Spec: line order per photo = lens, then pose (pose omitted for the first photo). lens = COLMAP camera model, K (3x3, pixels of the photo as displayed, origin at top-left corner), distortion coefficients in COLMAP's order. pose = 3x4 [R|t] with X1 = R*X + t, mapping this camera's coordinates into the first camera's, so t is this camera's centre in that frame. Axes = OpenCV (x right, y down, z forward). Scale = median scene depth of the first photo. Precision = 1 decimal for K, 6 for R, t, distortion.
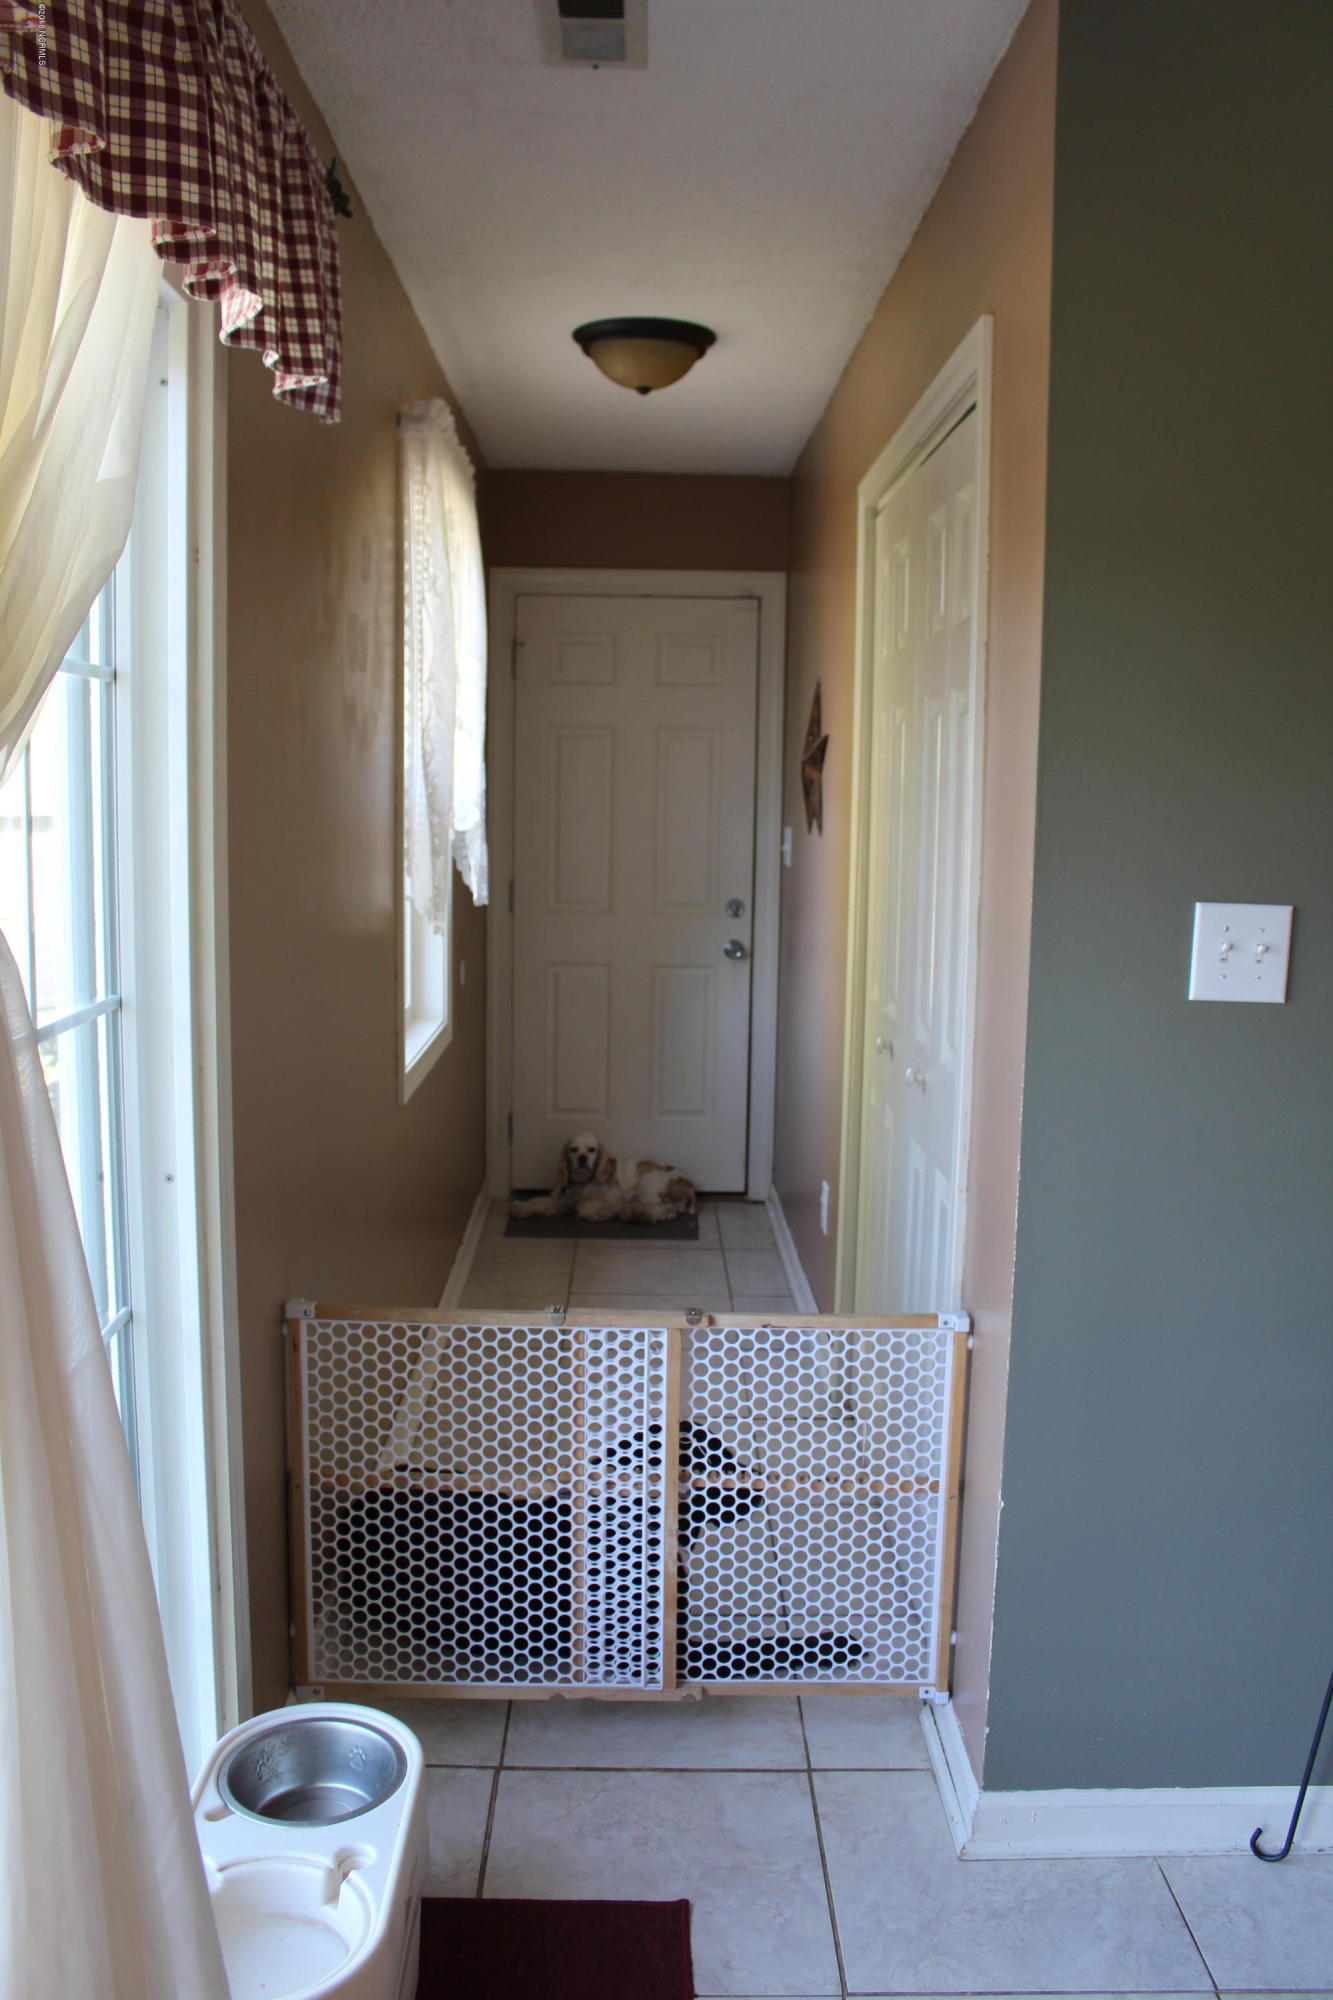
lens RADIAL K [[1634.5, 0, 666.5], [0, 1634.5, 1000.0], [0, 0, 1]] dist [-0.159698, 0.130147]
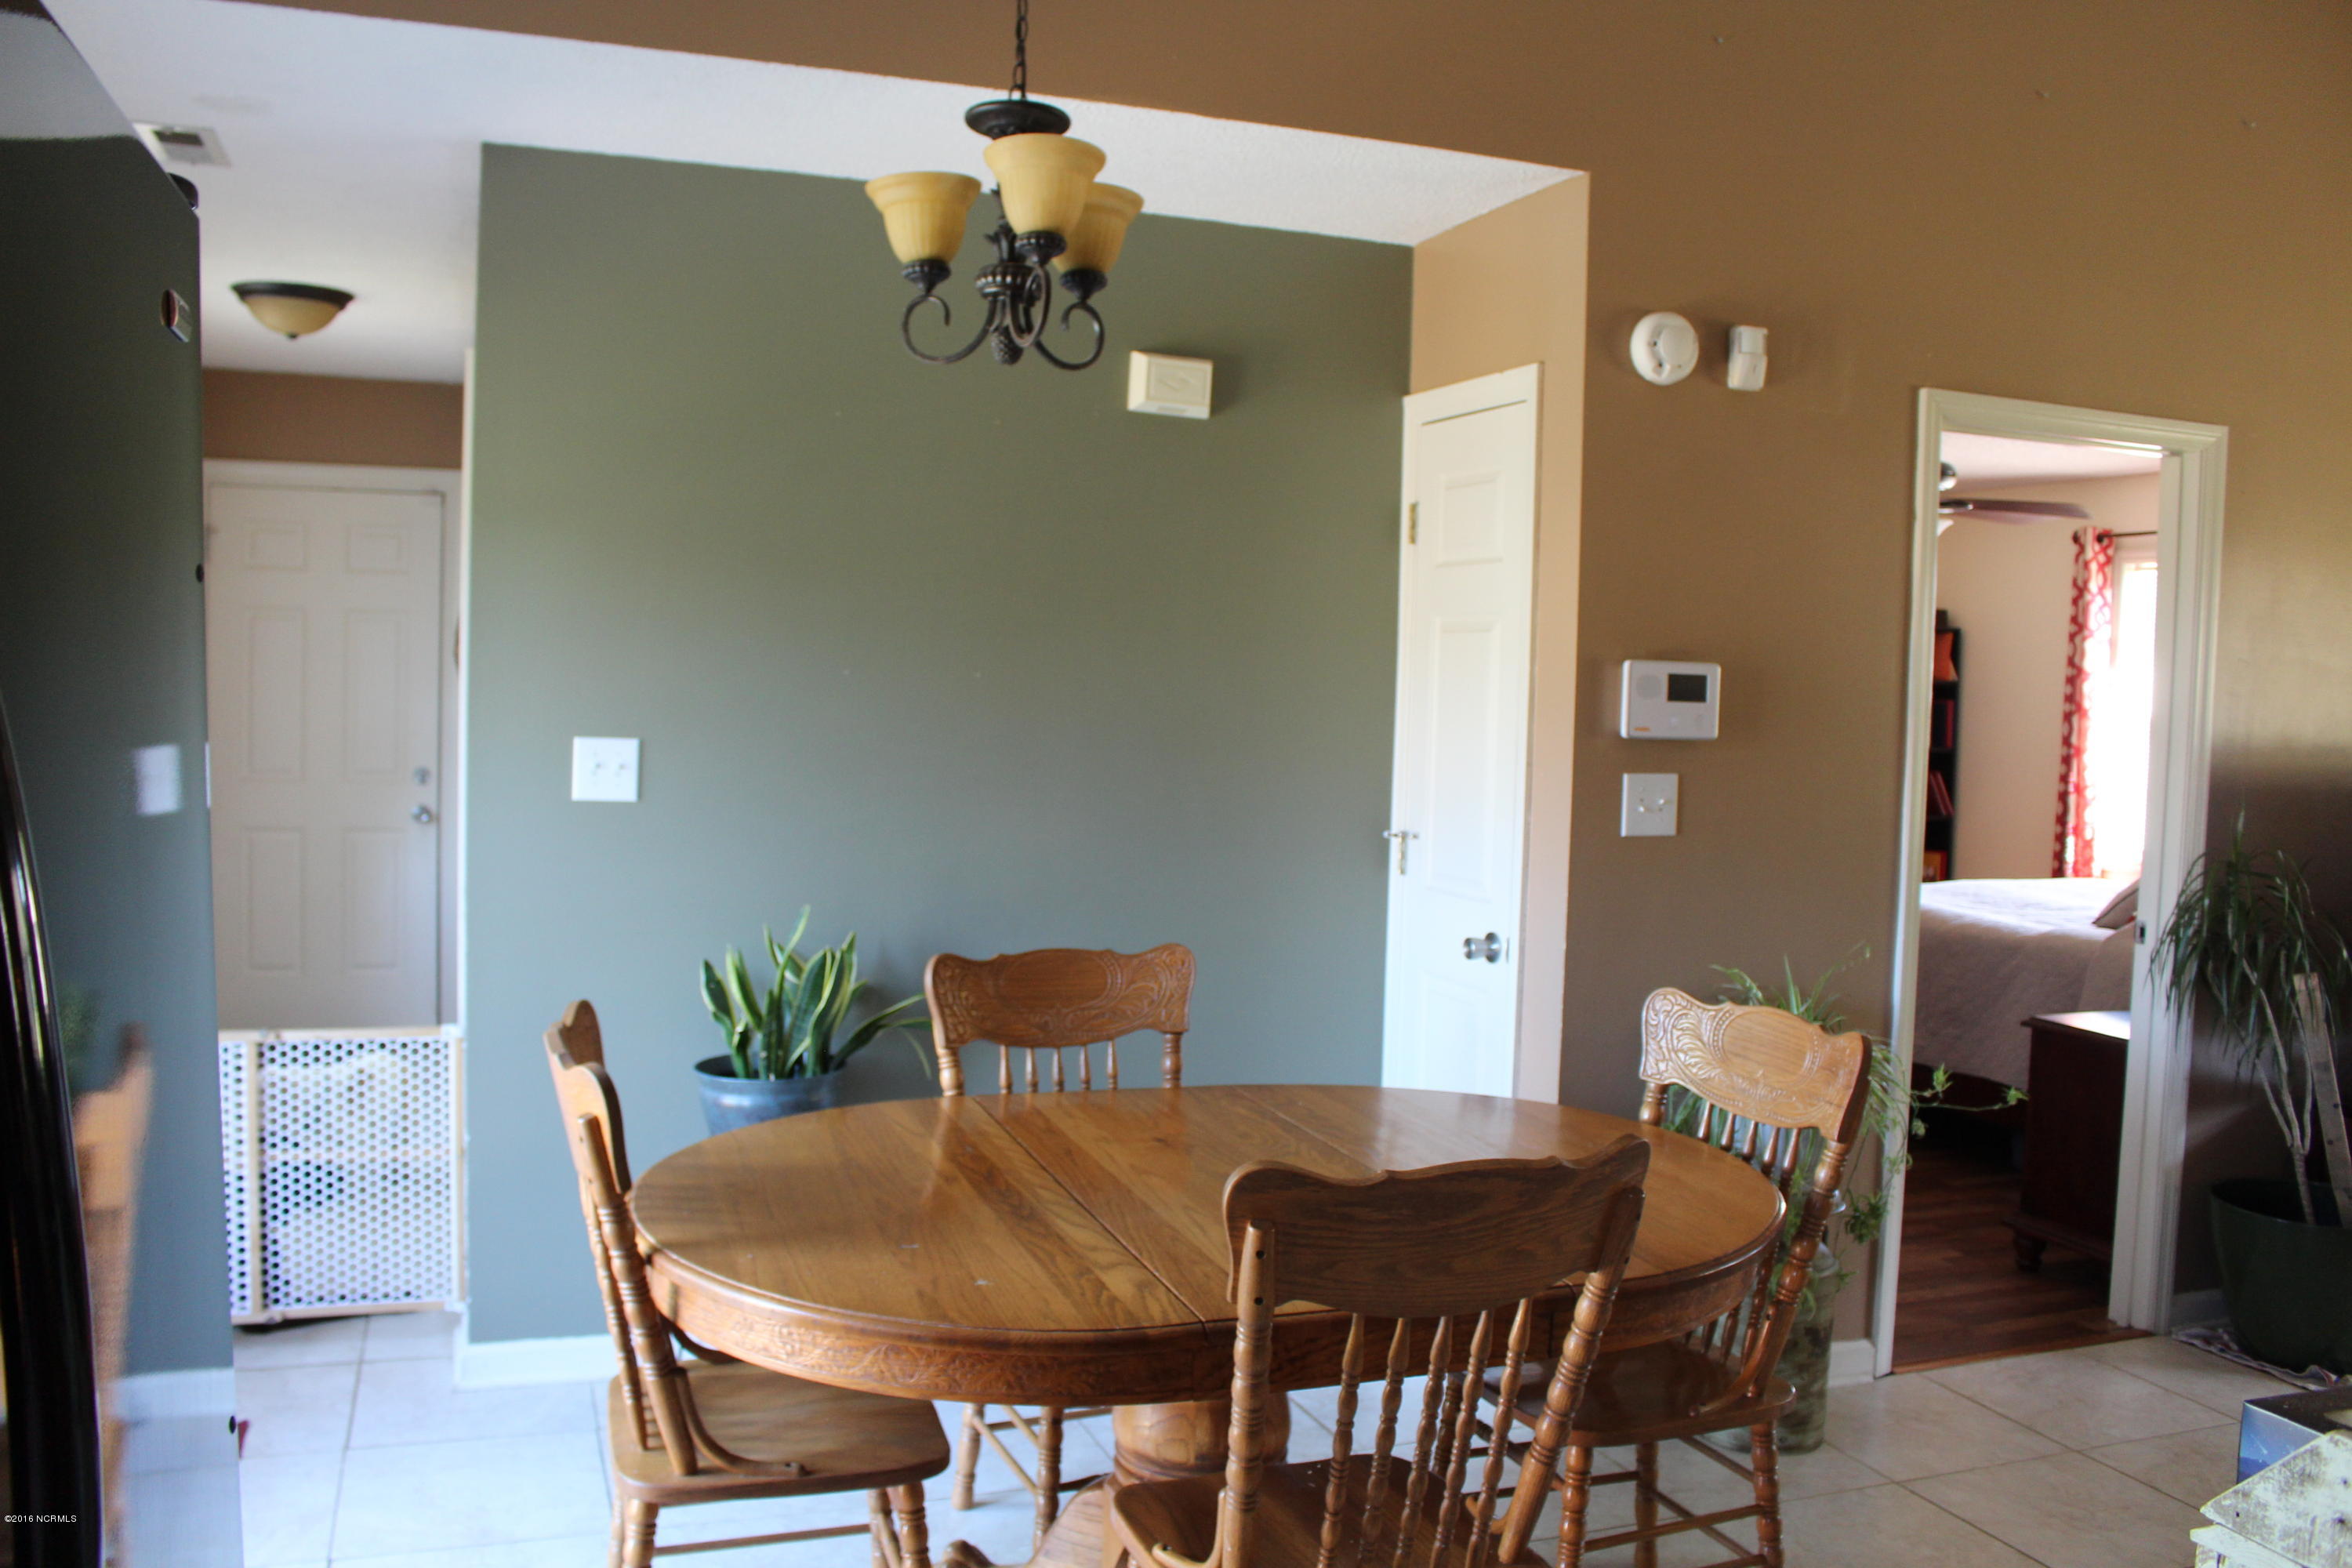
lens RADIAL K [[1922.2, 0, 1153.0], [0, 1922.2, 772.0], [0, 0, 1]] dist [-0.159698, 0.130147]
pose [[0.945042, -0.007592, 0.326860, 0.196504], [0.031817, 0.997121, -0.068832, 0.091700], [-0.325397, 0.075449, 0.942563, -0.722593]]
